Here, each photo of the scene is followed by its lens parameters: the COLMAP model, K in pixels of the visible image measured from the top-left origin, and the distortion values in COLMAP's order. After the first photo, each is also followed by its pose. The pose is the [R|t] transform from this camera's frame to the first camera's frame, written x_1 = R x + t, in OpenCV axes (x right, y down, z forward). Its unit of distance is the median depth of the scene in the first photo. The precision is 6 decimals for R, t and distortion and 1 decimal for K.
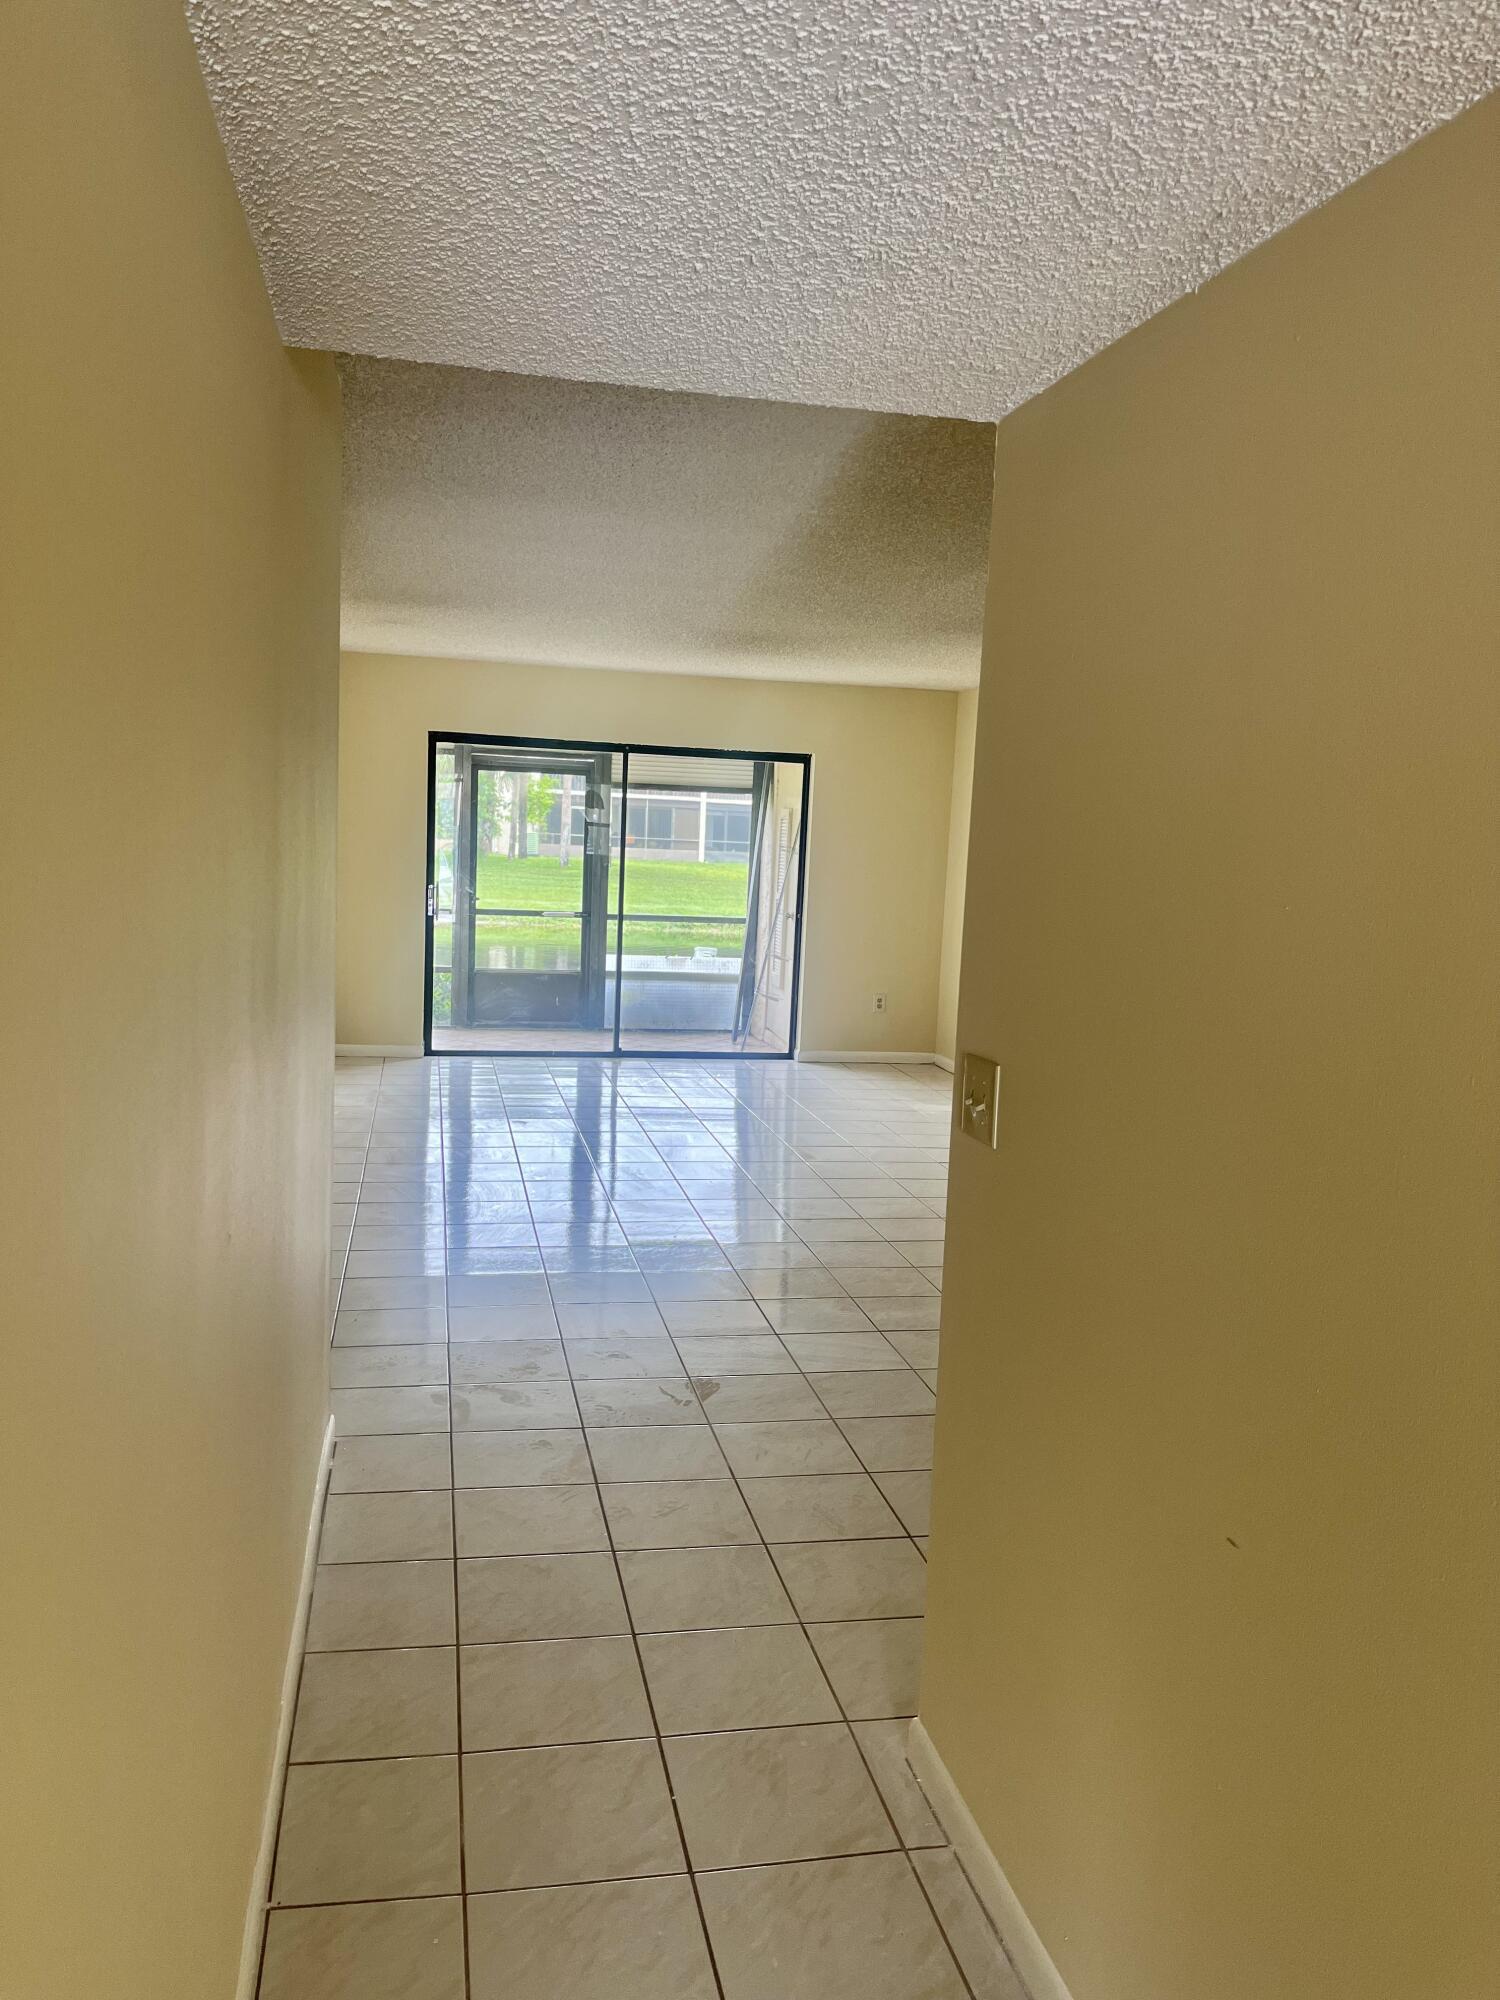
lens RADIAL K [[1494.3, 0, 750.0], [0, 1494.3, 1000.0], [0, 0, 1]] dist [0.003358, 0.000171]
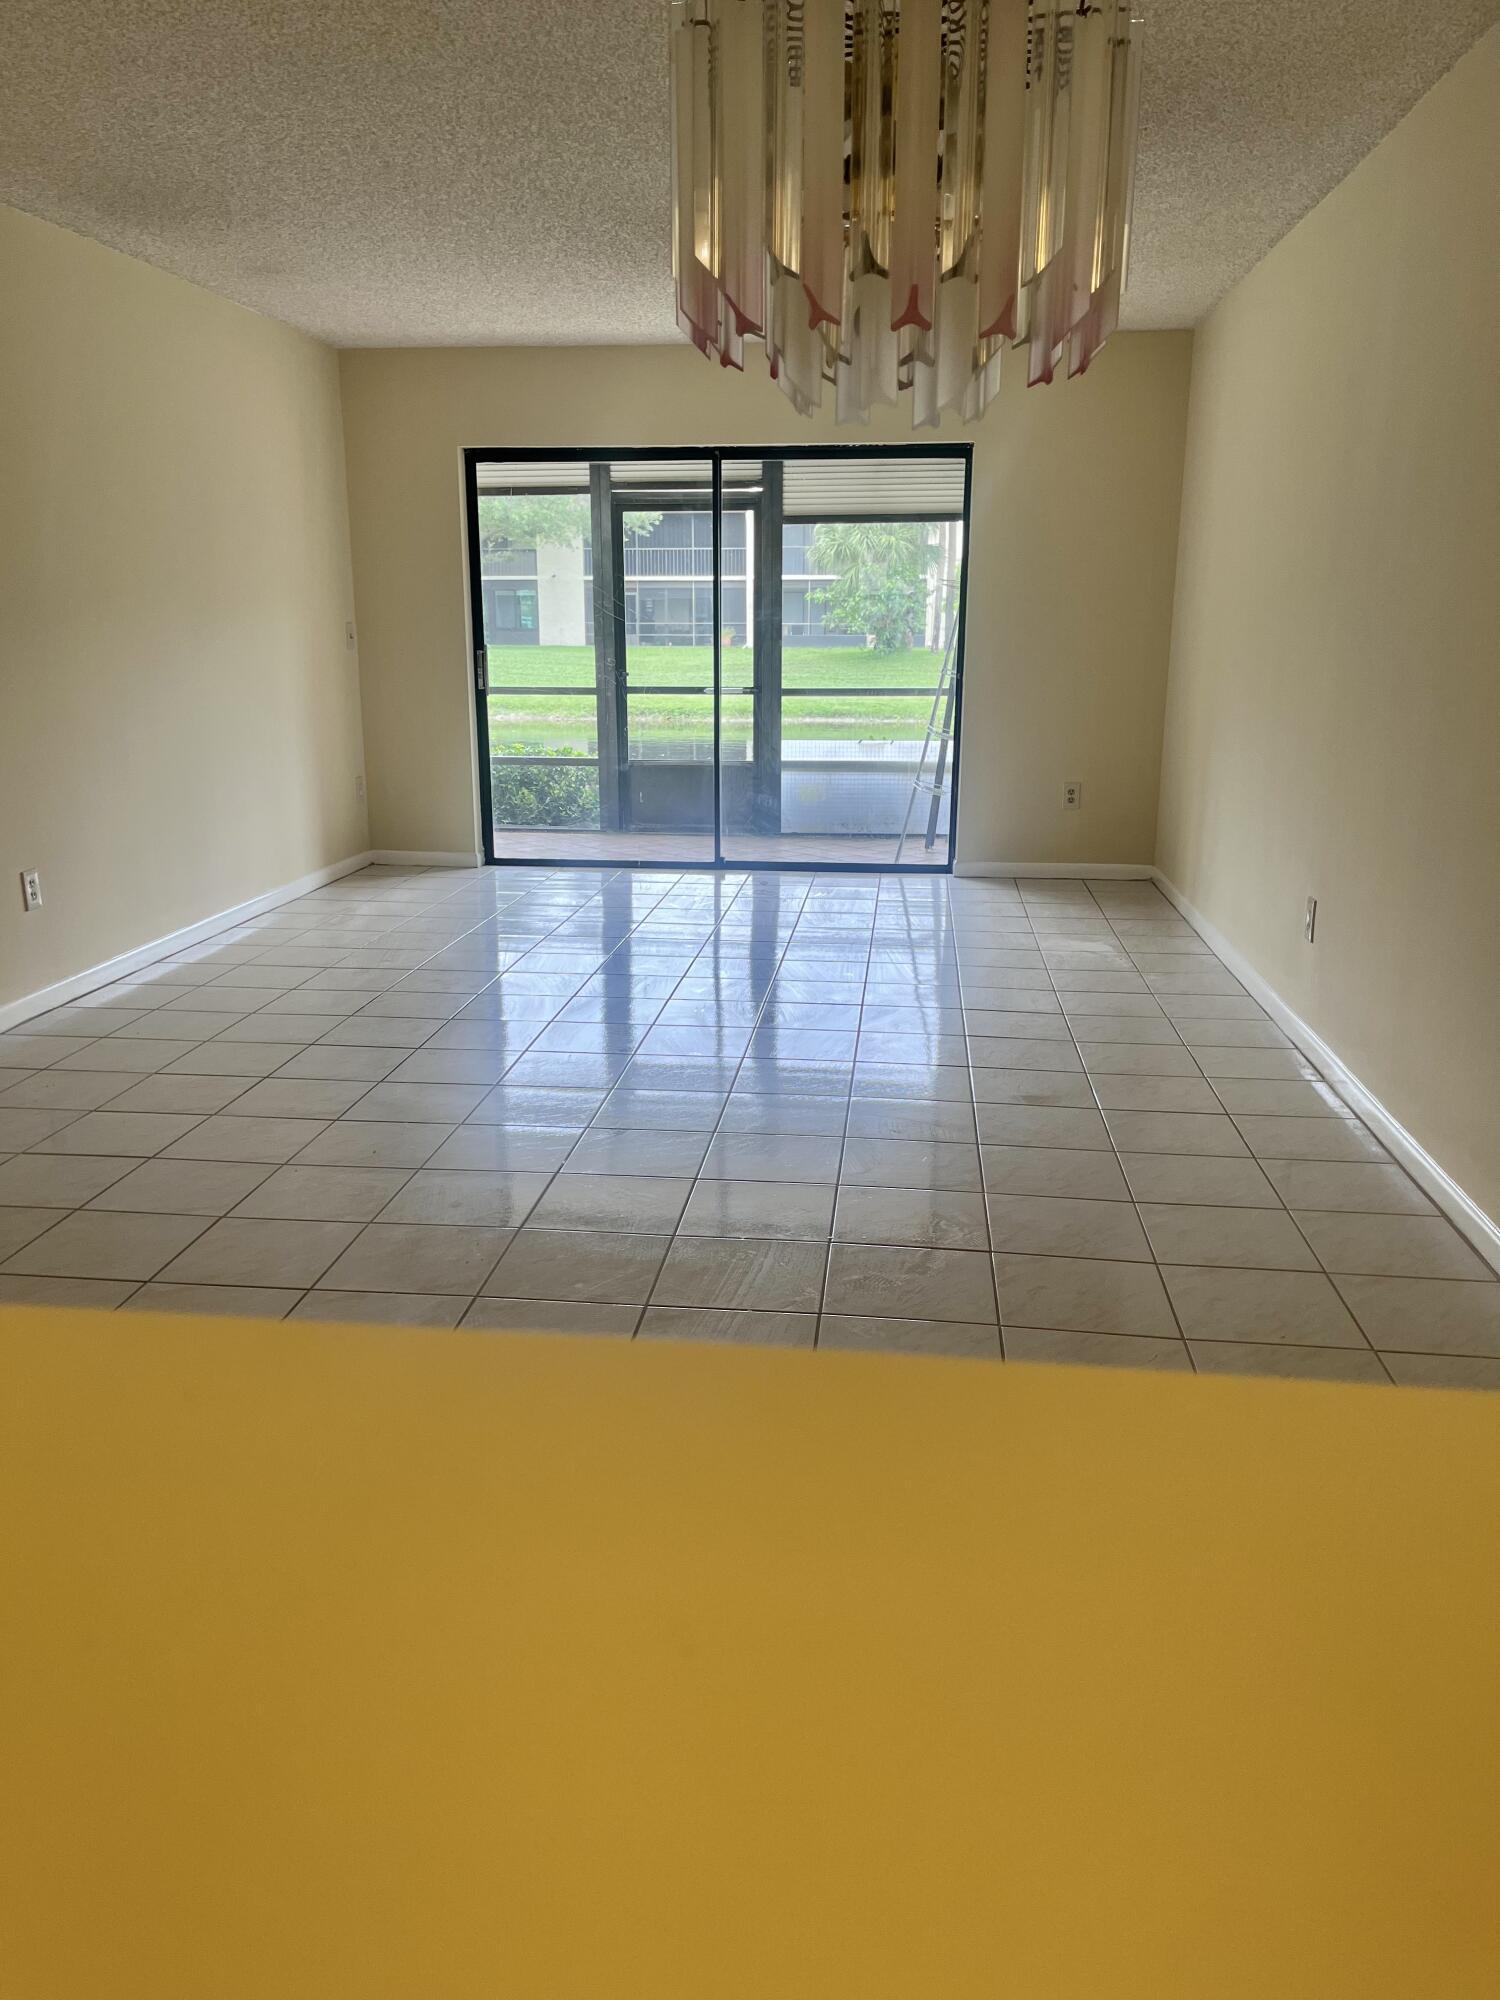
lens RADIAL K [[1499.9, 0, 750.0], [0, 1499.9, 1000.0], [0, 0, 1]] dist [-0.002472, -0.001029]
pose [[0.946061, 0.035710, -0.322016, 0.170376], [0.005377, 0.992040, 0.125812, 0.007645], [0.323945, -0.120757, 0.938337, 0.249861]]
